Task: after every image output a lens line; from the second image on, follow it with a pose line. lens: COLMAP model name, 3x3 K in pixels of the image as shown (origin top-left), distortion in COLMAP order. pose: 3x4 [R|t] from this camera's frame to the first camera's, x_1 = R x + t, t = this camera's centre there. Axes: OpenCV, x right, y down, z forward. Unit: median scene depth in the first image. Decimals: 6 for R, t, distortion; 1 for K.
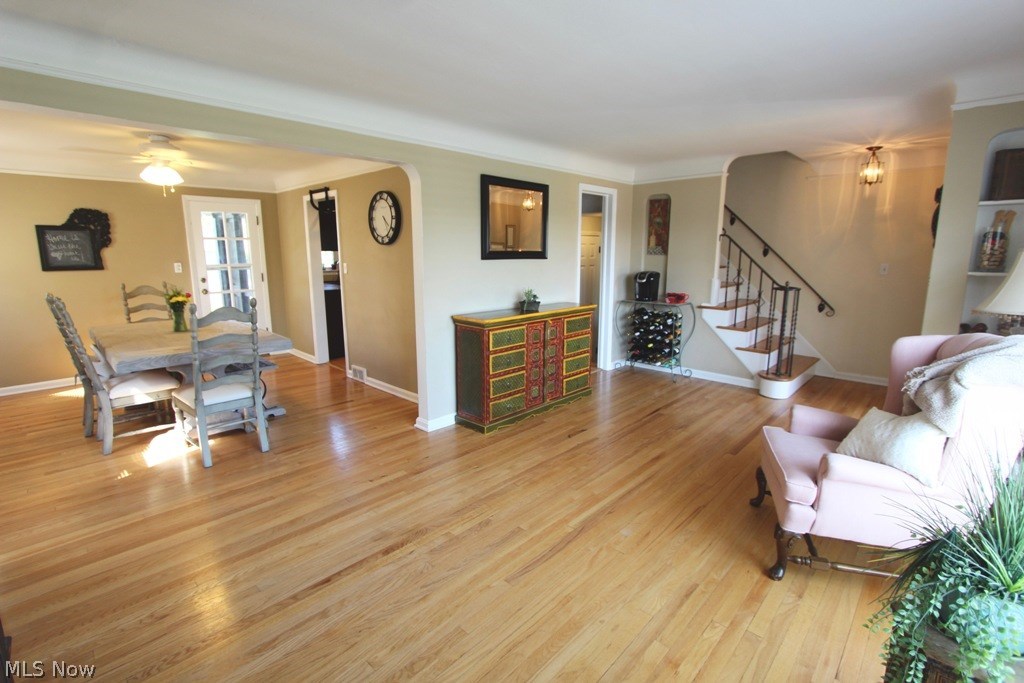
lens RADIAL K [[471.8, 0, 504.2], [0, 471.8, 334.0], [0, 0, 1]] dist [-0.015533, 0.000108]
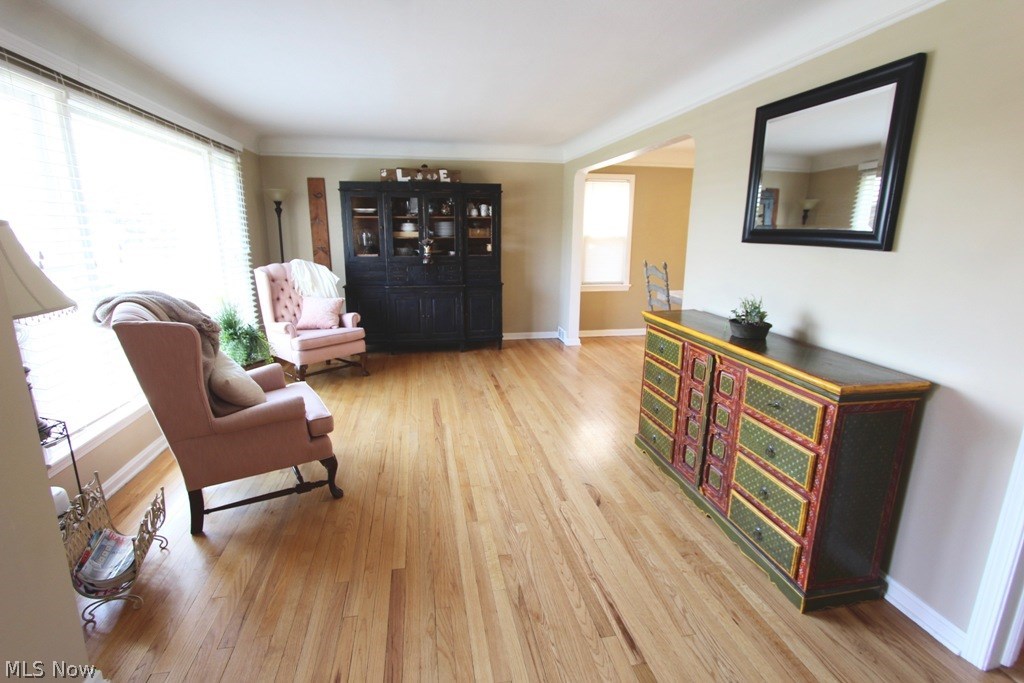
lens RADIAL K [[471.8, 0, 504.2], [0, 471.8, 334.0], [0, 0, 1]] dist [-0.015533, 0.000108]
pose [[-0.578379, 0.179131, -0.795858, 0.654663], [-0.146802, 0.936812, 0.317543, -0.185641], [0.802451, 0.300493, -0.515535, 1.048048]]
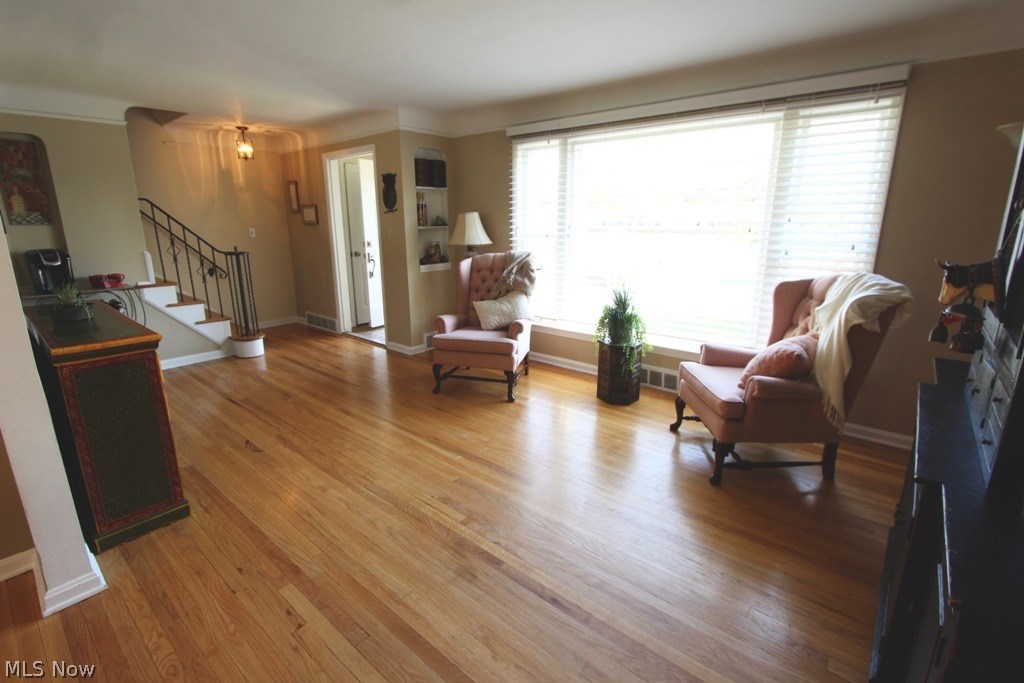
lens RADIAL K [[471.8, 0, 504.2], [0, 471.8, 334.0], [0, 0, 1]] dist [-0.015533, 0.000108]
pose [[-0.059654, -0.237192, 0.969630, -0.530048], [0.181041, 0.952680, 0.244183, -0.077770], [-0.981665, 0.190109, -0.013889, 0.493238]]
